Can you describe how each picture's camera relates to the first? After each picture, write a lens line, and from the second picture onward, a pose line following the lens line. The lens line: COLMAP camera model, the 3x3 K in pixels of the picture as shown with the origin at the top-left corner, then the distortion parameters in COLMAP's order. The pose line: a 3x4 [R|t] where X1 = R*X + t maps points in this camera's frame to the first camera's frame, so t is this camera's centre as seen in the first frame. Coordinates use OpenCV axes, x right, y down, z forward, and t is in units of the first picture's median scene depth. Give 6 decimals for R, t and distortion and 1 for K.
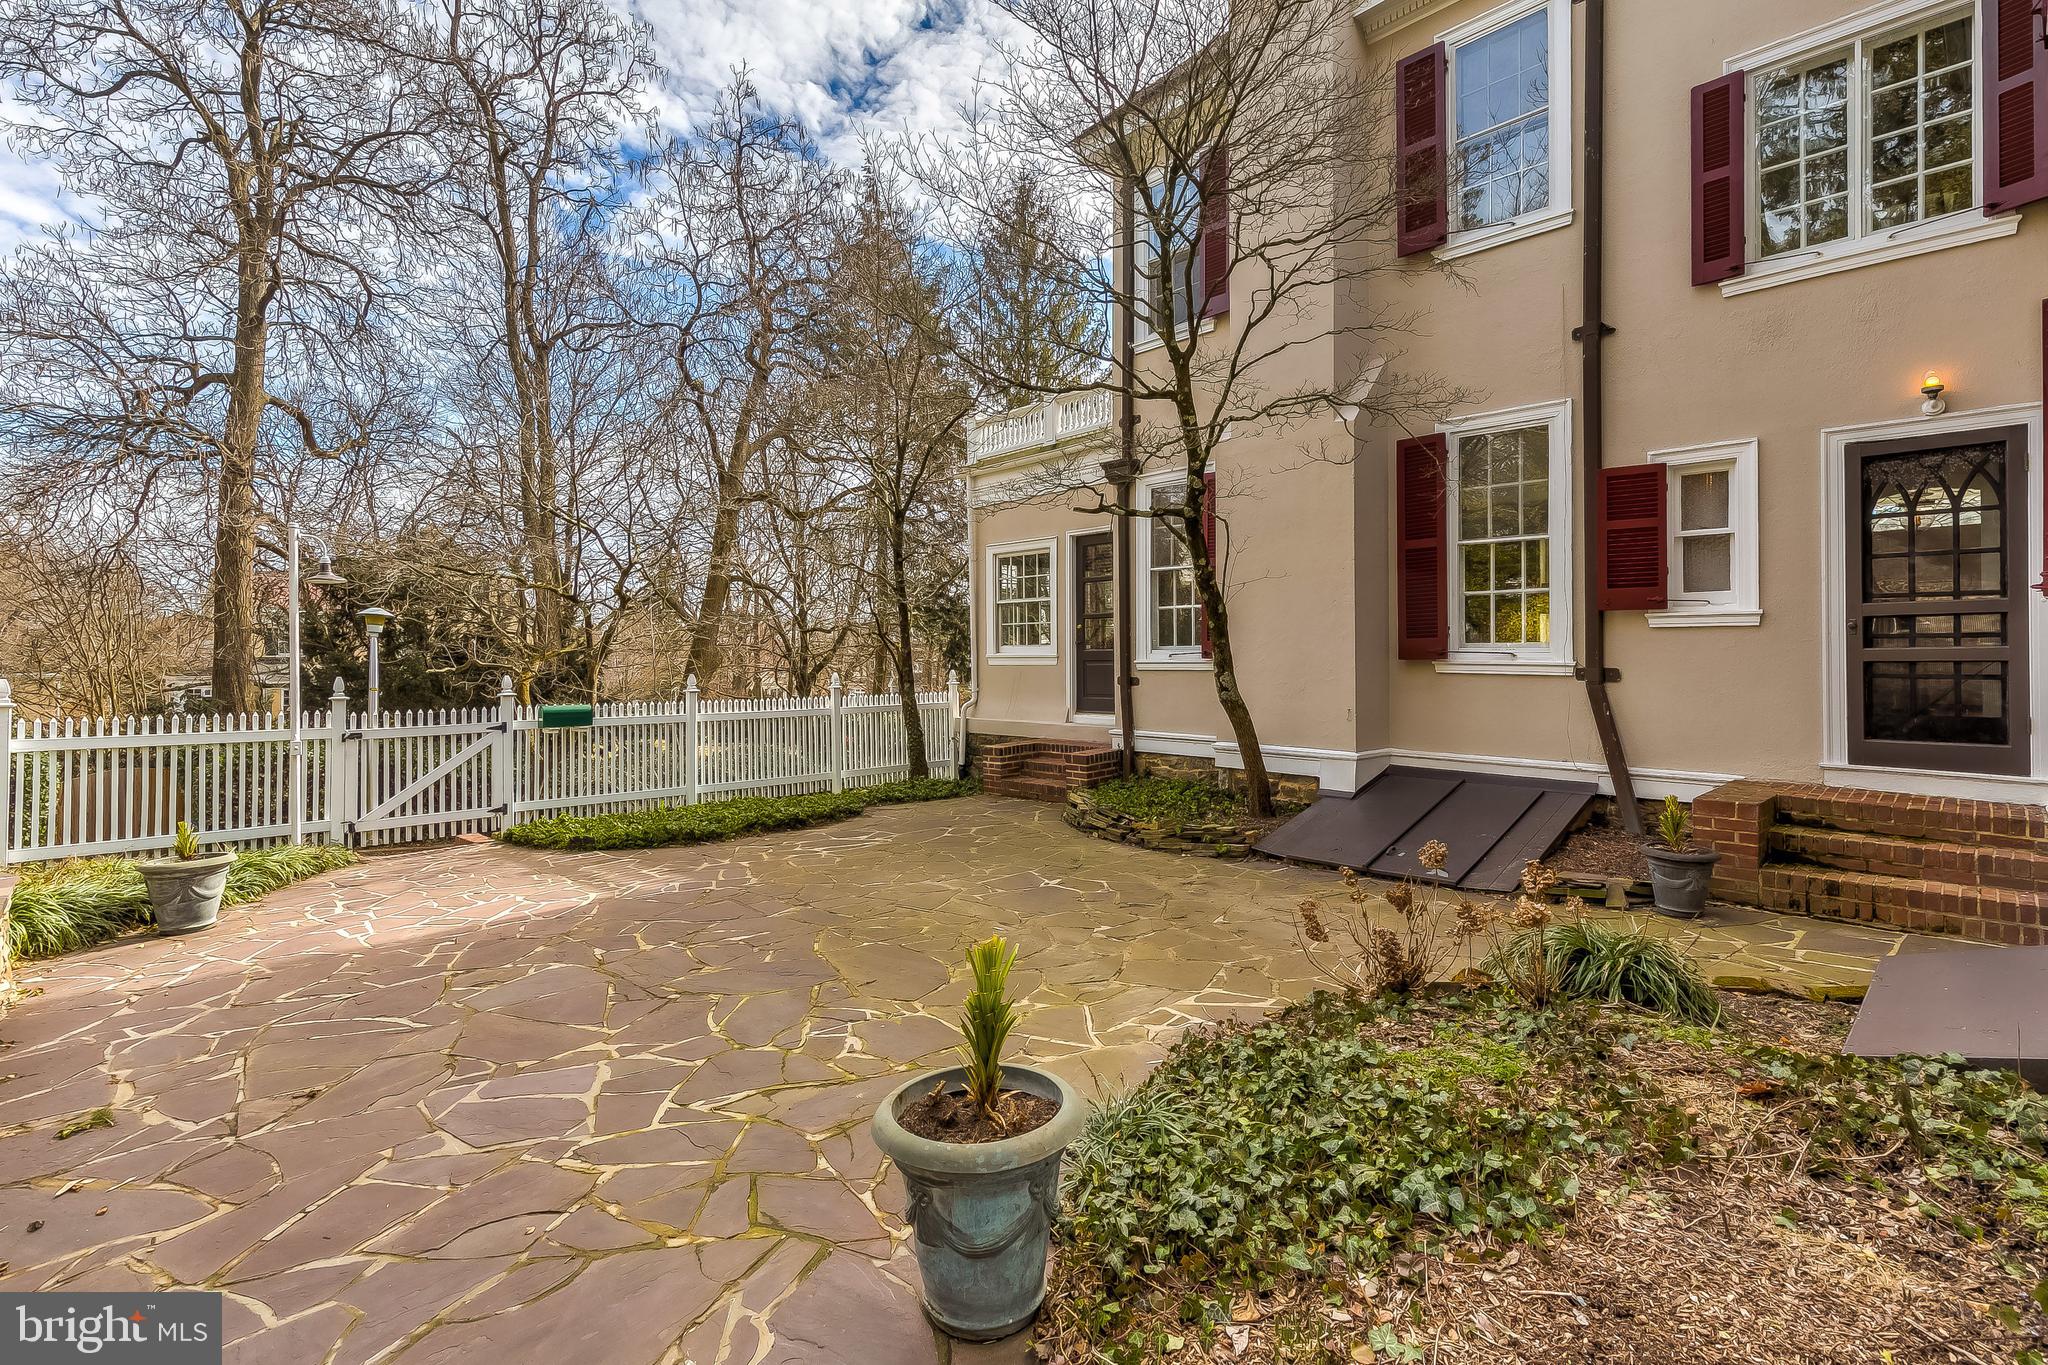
lens RADIAL K [[923.7, 0, 1022.7], [0, 923.7, 664.0], [0, 0, 1]] dist [0.005335, 0.000853]
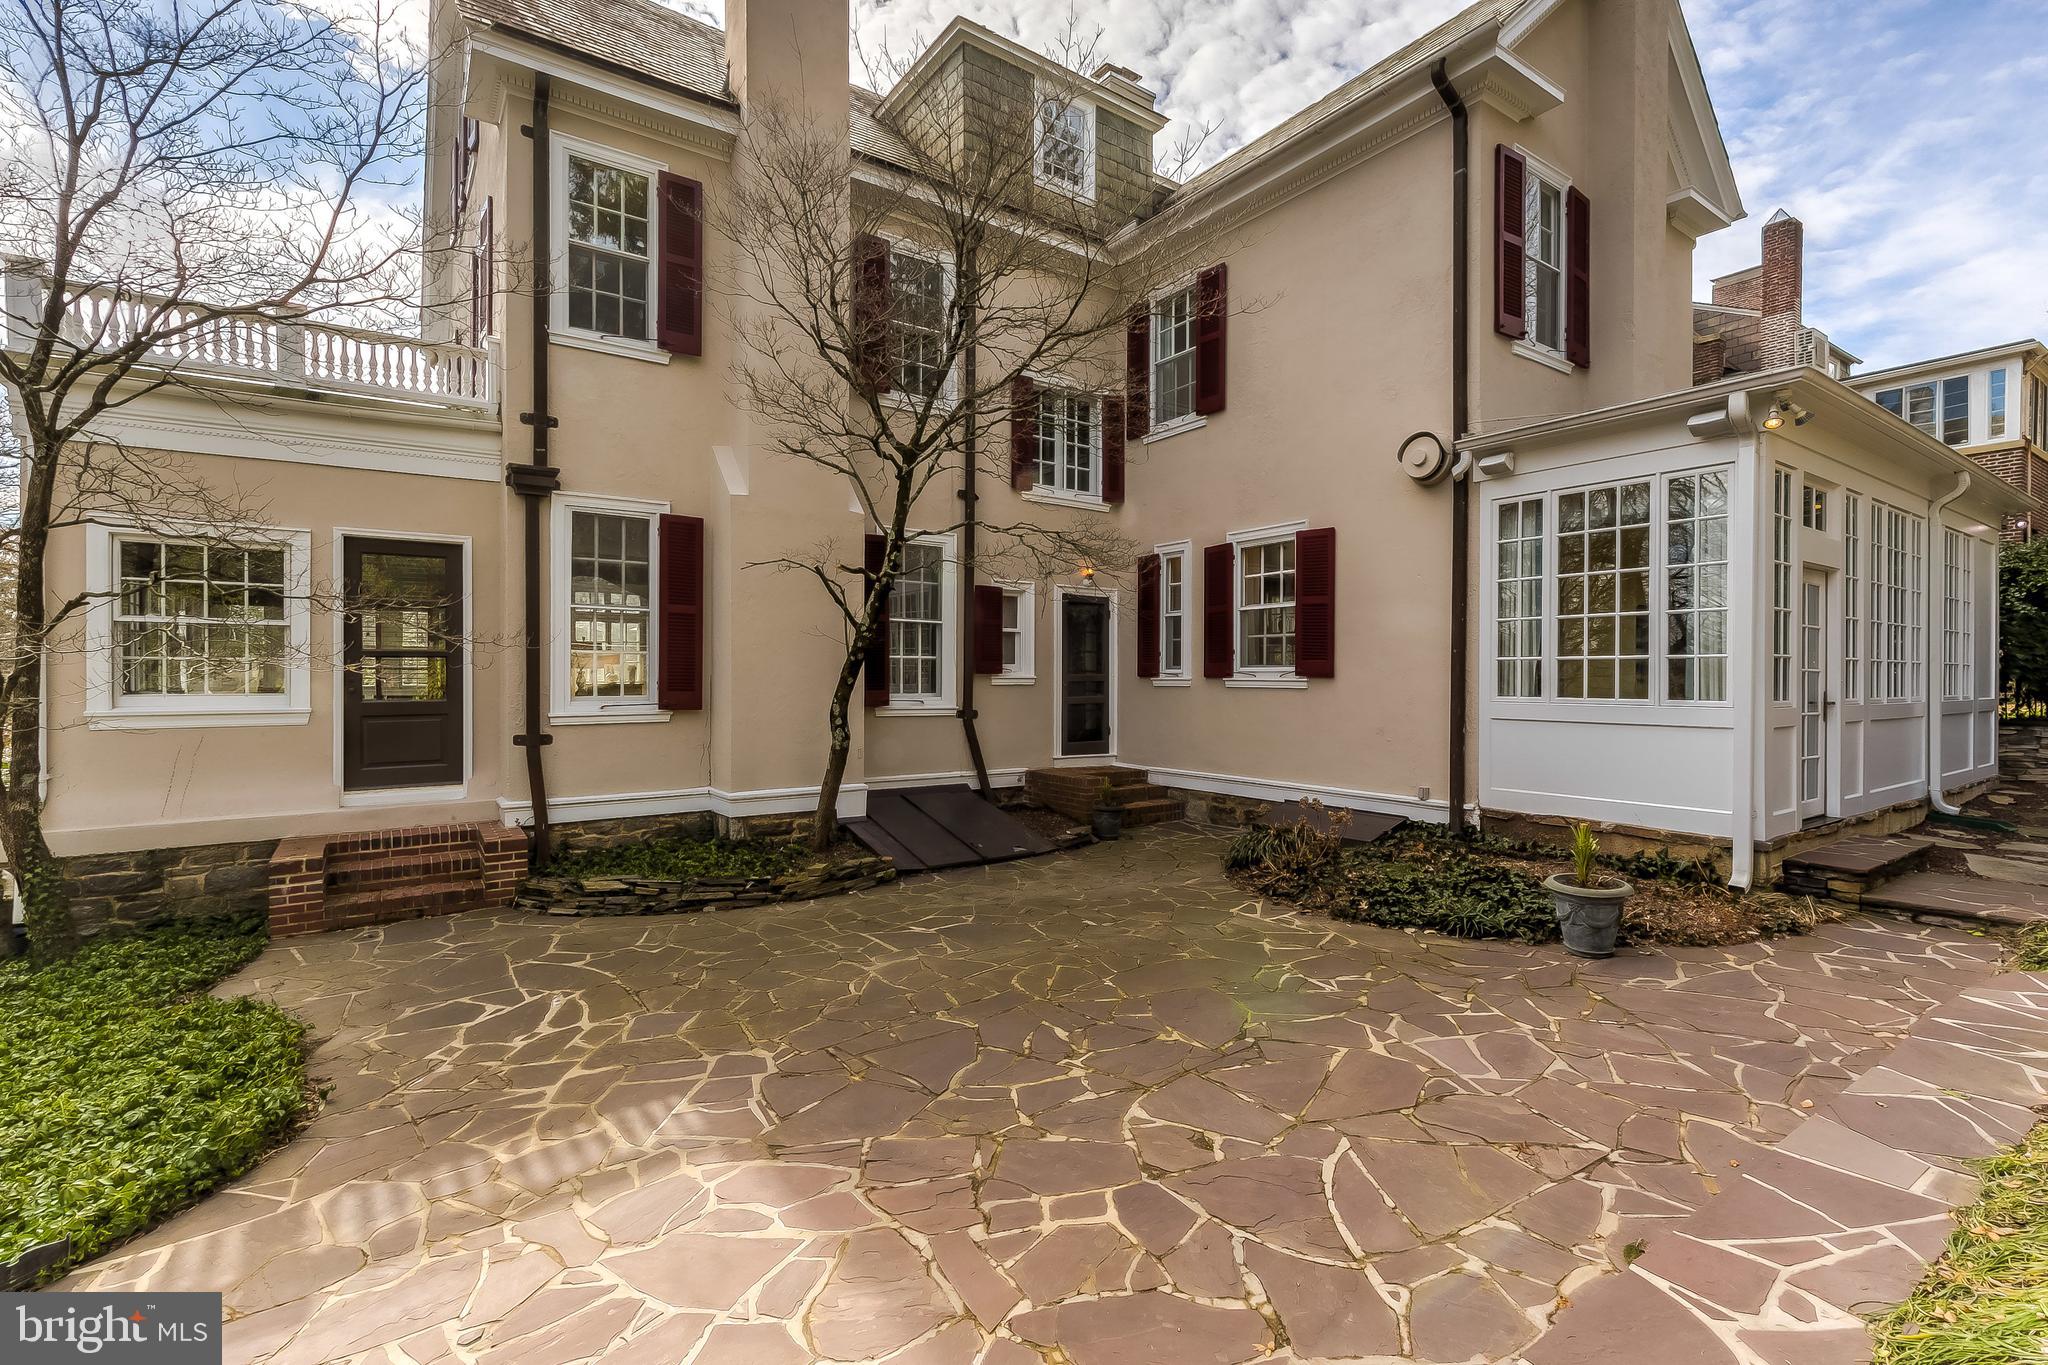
lens RADIAL K [[923.7, 0, 1018.2], [0, 923.7, 685.6], [0, 0, 1]] dist [0.005335, 0.000853]
pose [[0.166194, -0.003460, 0.986087, -1.078493], [0.008785, 0.999959, 0.002028, -0.046316], [-0.986054, 0.008326, 0.166218, 0.779947]]
